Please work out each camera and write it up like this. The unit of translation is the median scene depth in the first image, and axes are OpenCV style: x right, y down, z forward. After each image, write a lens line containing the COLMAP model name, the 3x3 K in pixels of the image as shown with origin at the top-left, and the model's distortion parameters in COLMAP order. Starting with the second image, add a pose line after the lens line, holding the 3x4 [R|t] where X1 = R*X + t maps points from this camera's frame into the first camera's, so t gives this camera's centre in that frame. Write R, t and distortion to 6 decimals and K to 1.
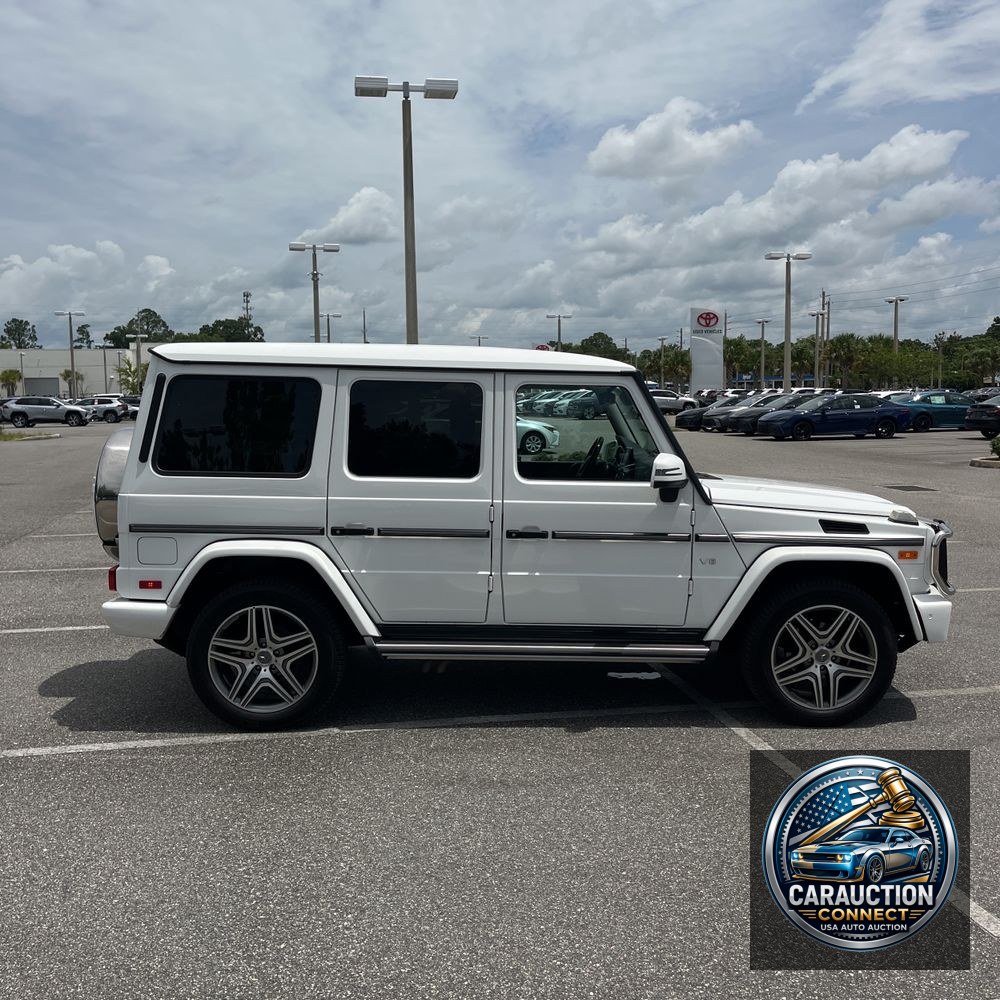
lens RADIAL K [[1021.5, 0, 505.9], [0, 1021.5, 494.7], [0, 0, 1]] dist [0.113505, -0.242806]
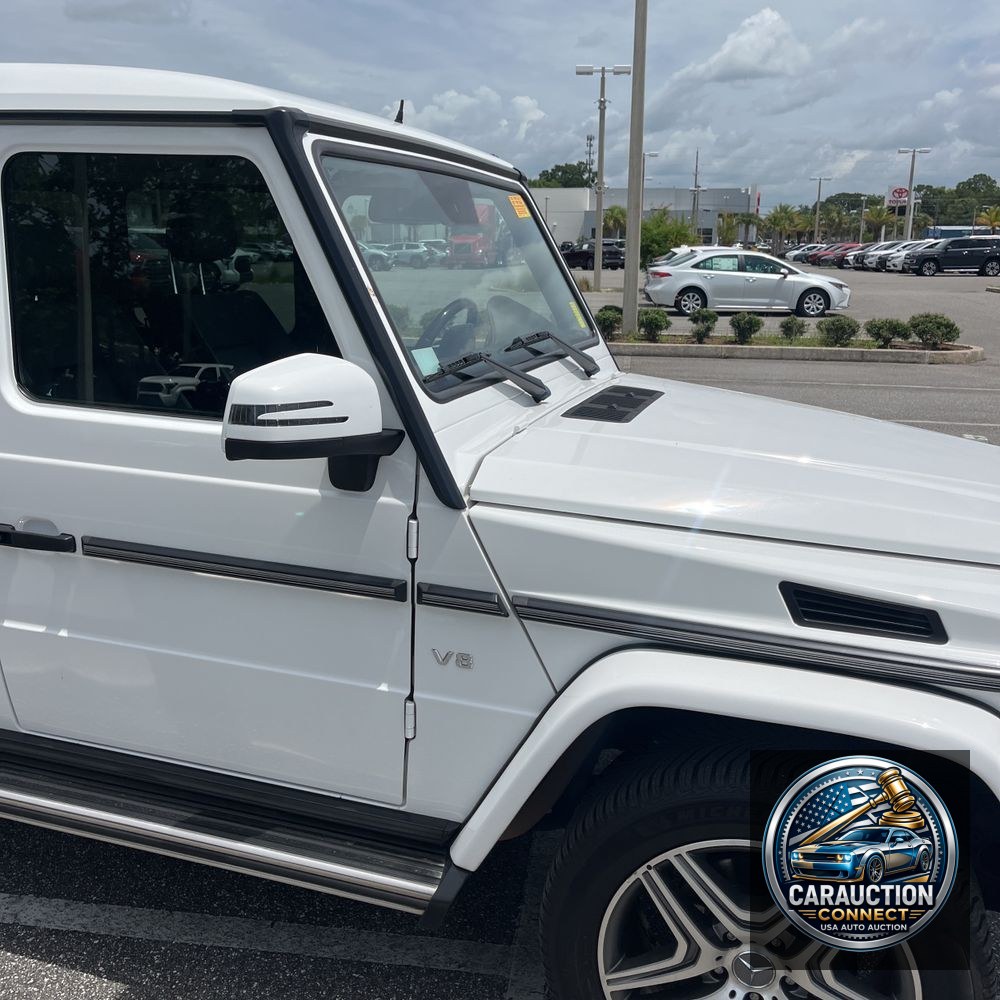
lens RADIAL K [[1014.8, 0, 500.0], [0, 1014.8, 500.0], [0, 0, 1]] dist [0.043673, -0.058896]
pose [[0.944489, 0.094355, -0.314702, 0.072496], [-0.046684, 0.986696, 0.155726, -0.010744], [0.325209, -0.132390, 0.936329, 0.153116]]
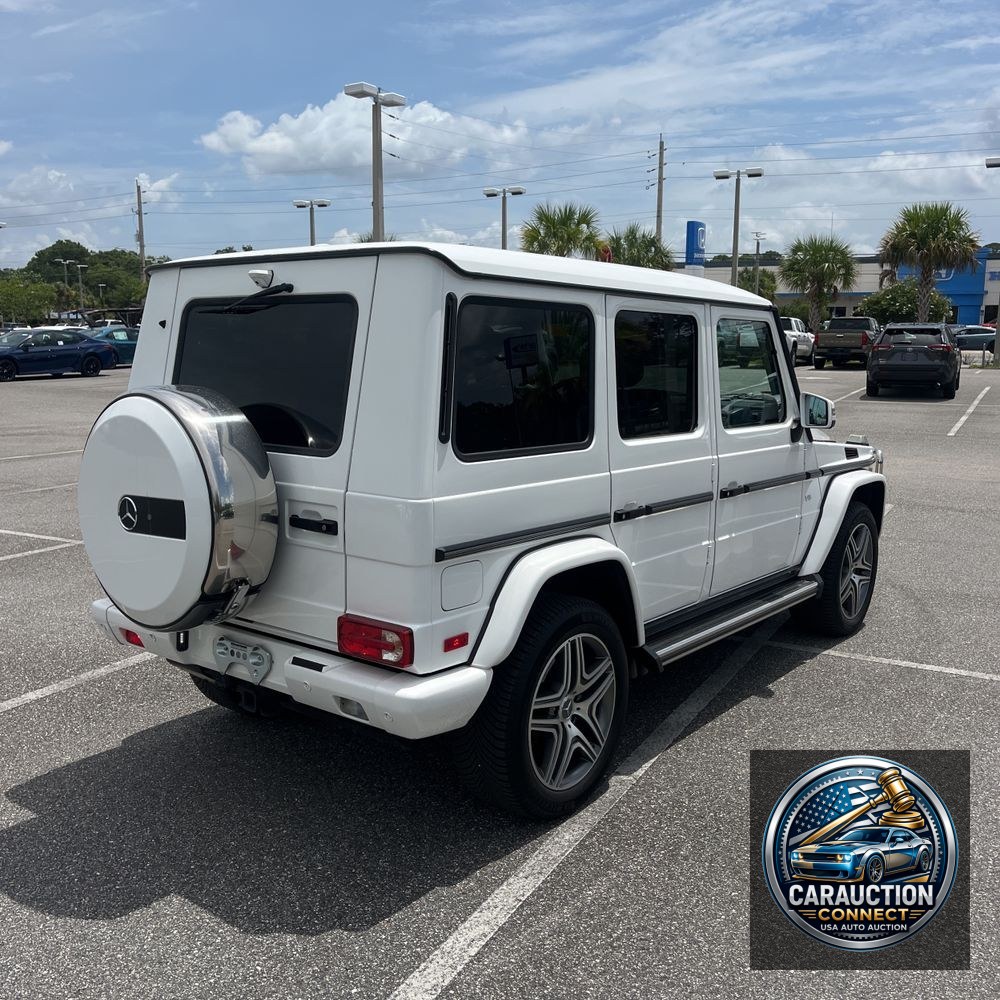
lens RADIAL K [[1021.5, 0, 505.9], [0, 1021.5, 494.7], [0, 0, 1]] dist [0.113505, -0.242806]
pose [[0.631740, -0.115796, 0.766482, -0.174503], [0.068540, 0.993251, 0.093564, -0.012199], [-0.772144, -0.006574, 0.635414, 0.132176]]
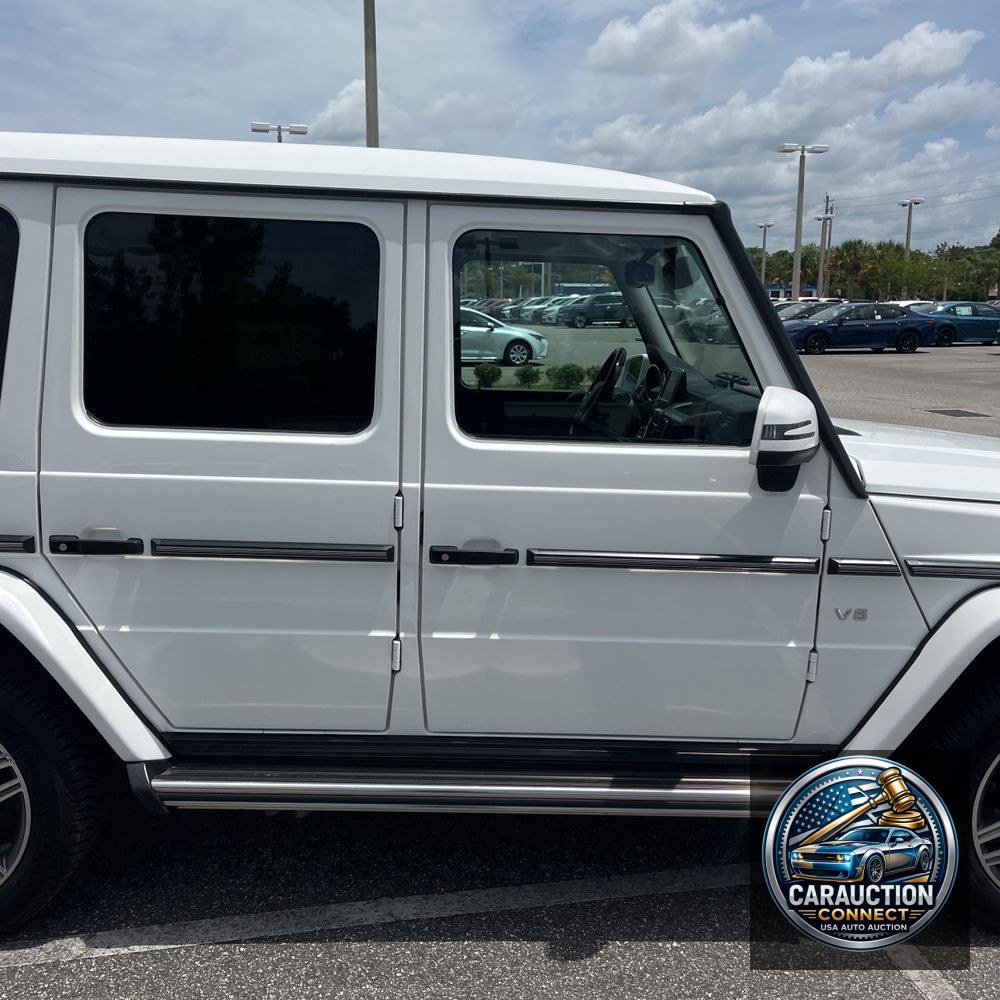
lens RADIAL K [[1014.8, 0, 500.0], [0, 1014.8, 500.0], [0, 0, 1]] dist [0.043673, -0.058896]
pose [[0.999868, 0.015412, 0.005224, 0.006691], [-0.015840, 0.995318, 0.095352, -0.007042], [-0.003730, -0.095423, 0.995430, 0.120363]]
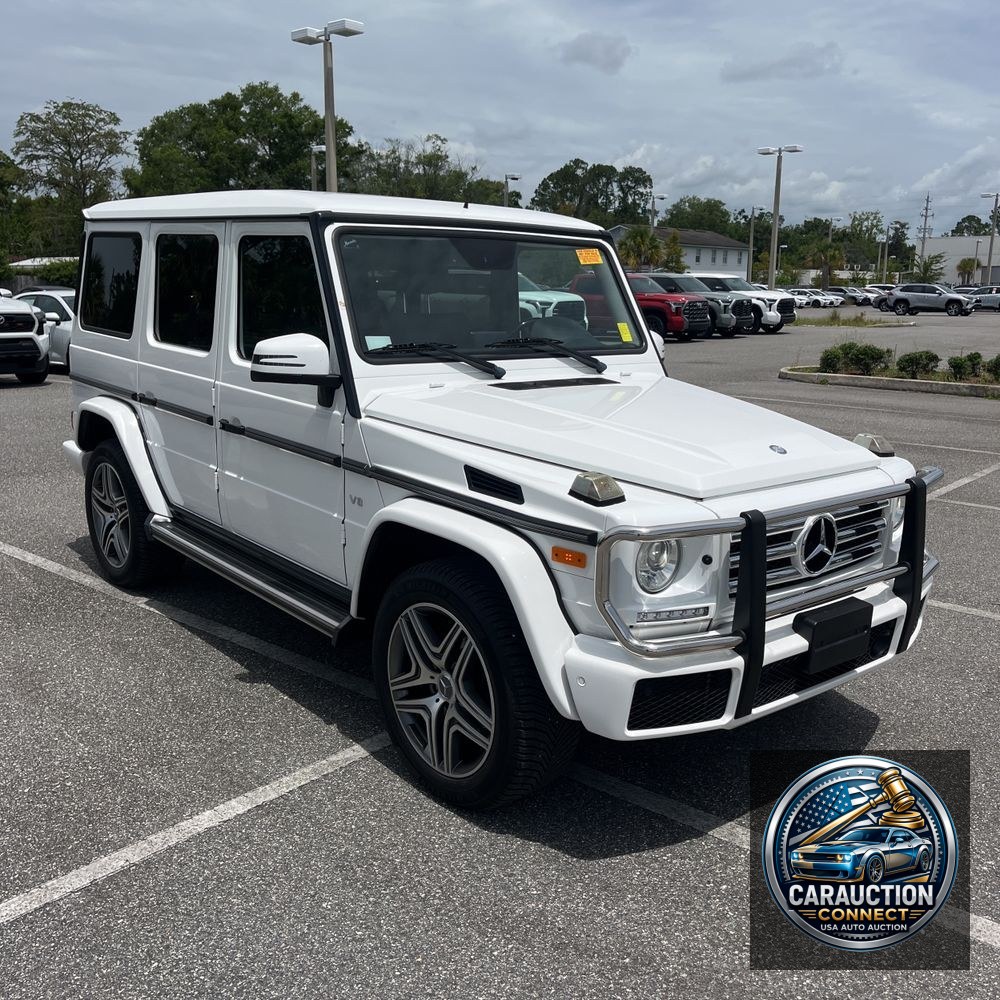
lens RADIAL K [[1014.8, 0, 500.0], [0, 1014.8, 500.0], [0, 0, 1]] dist [0.043673, -0.058896]
pose [[0.619550, 0.179092, -0.764254, 0.173587], [-0.093415, 0.983528, 0.154748, -0.010869], [0.779379, -0.024481, 0.626075, 0.148262]]
